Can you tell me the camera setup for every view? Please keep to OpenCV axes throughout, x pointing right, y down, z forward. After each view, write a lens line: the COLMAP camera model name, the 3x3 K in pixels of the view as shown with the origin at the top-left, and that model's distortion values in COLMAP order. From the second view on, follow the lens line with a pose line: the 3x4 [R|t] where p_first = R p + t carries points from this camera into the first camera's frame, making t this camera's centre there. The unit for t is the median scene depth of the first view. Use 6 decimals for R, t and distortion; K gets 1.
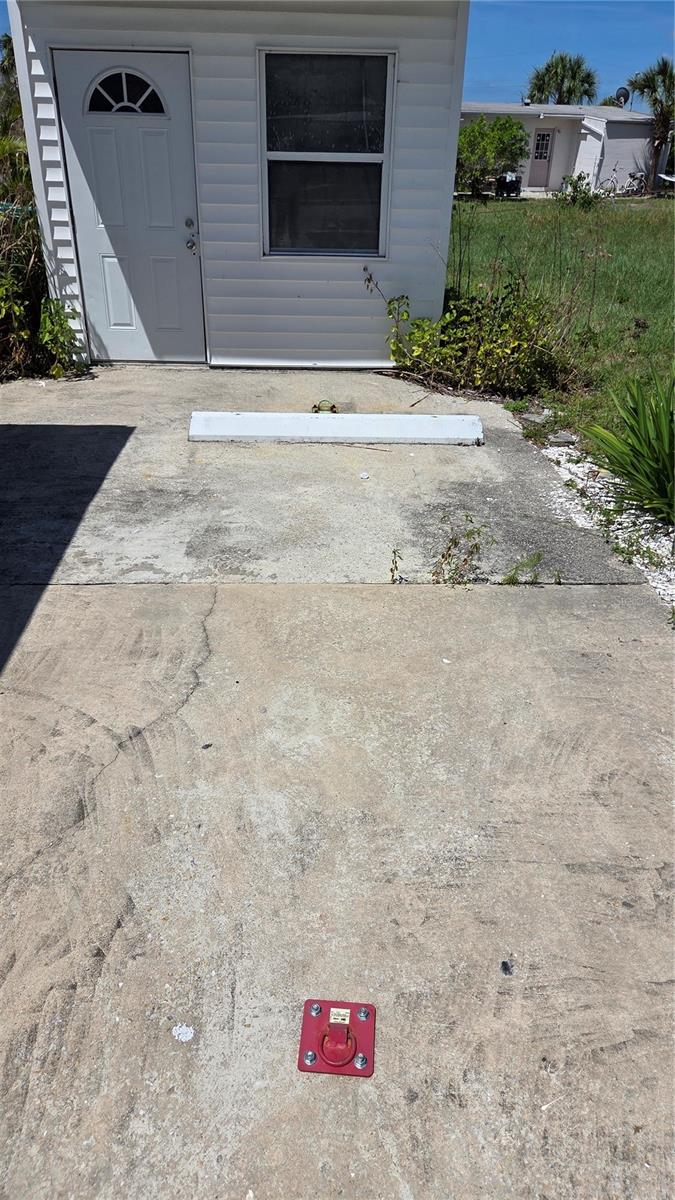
lens RADIAL K [[782.2, 0, 319.1], [0, 782.2, 604.5], [0, 0, 1]] dist [0.061129, -0.056192]
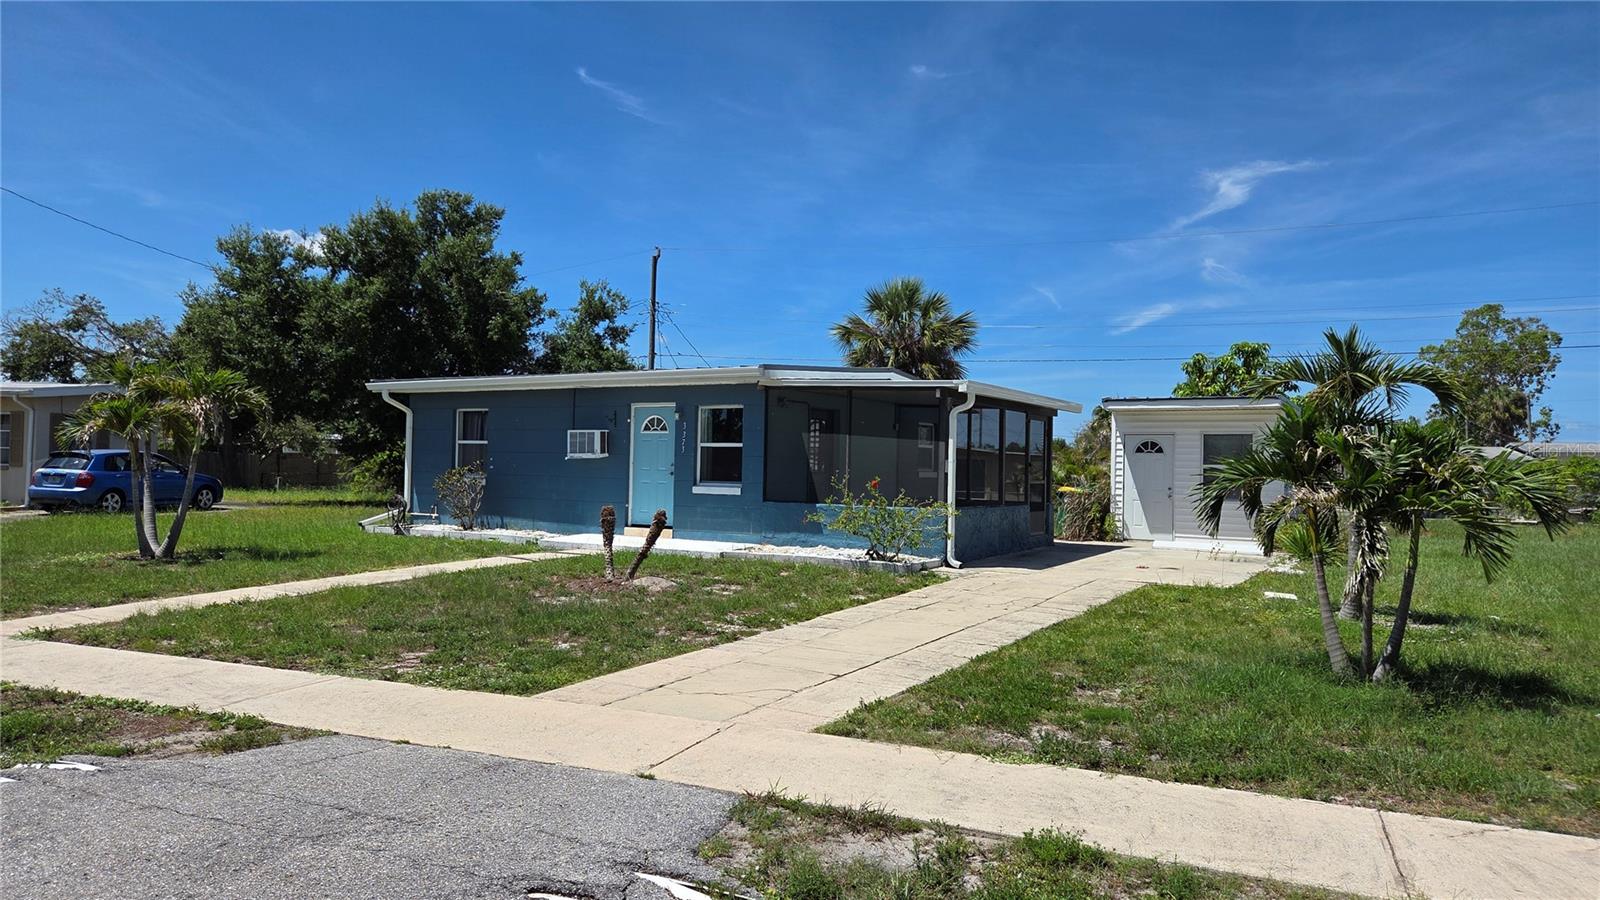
lens RADIAL K [[1043.0, 0, 806.6], [0, 1043.0, 447.7], [0, 0, 1]] dist [0.061129, -0.056192]
pose [[0.832757, -0.012032, -0.553508, 0.752261], [-0.283506, 0.849469, -0.445002, 1.270606], [0.475542, 0.527502, 0.703990, -2.053210]]
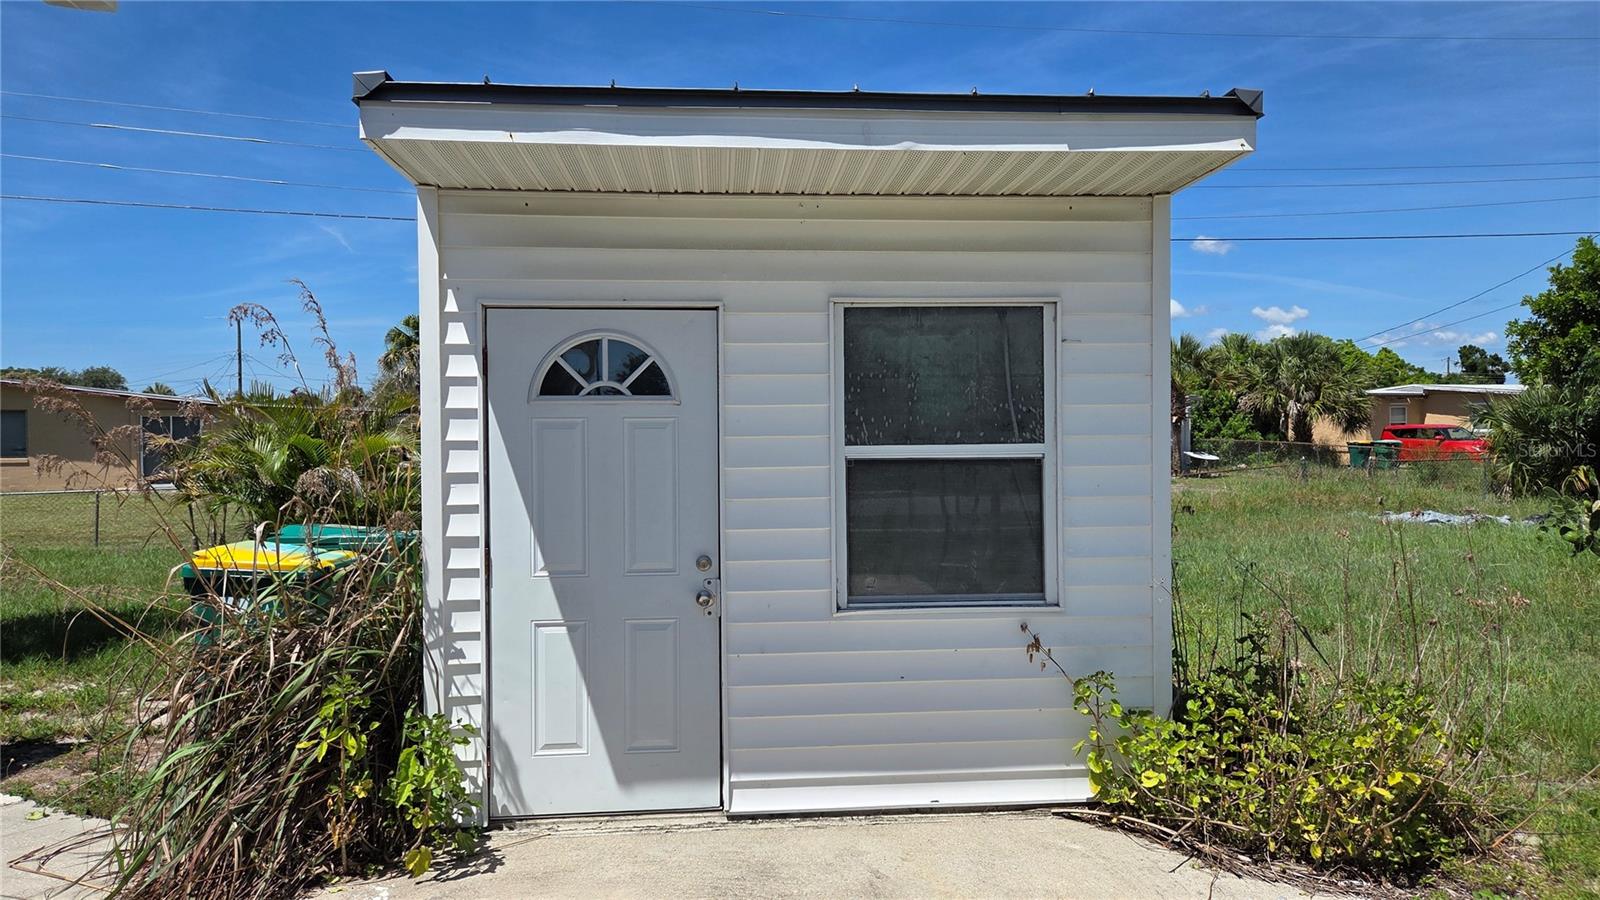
lens RADIAL K [[1043.0, 0, 806.6], [0, 1043.0, 447.7], [0, 0, 1]] dist [0.061129, -0.056192]
pose [[0.998266, -0.027289, 0.052166, -0.129696], [0.049215, 0.873094, -0.485062, -0.198799], [-0.032309, 0.486788, 0.872923, 0.331167]]
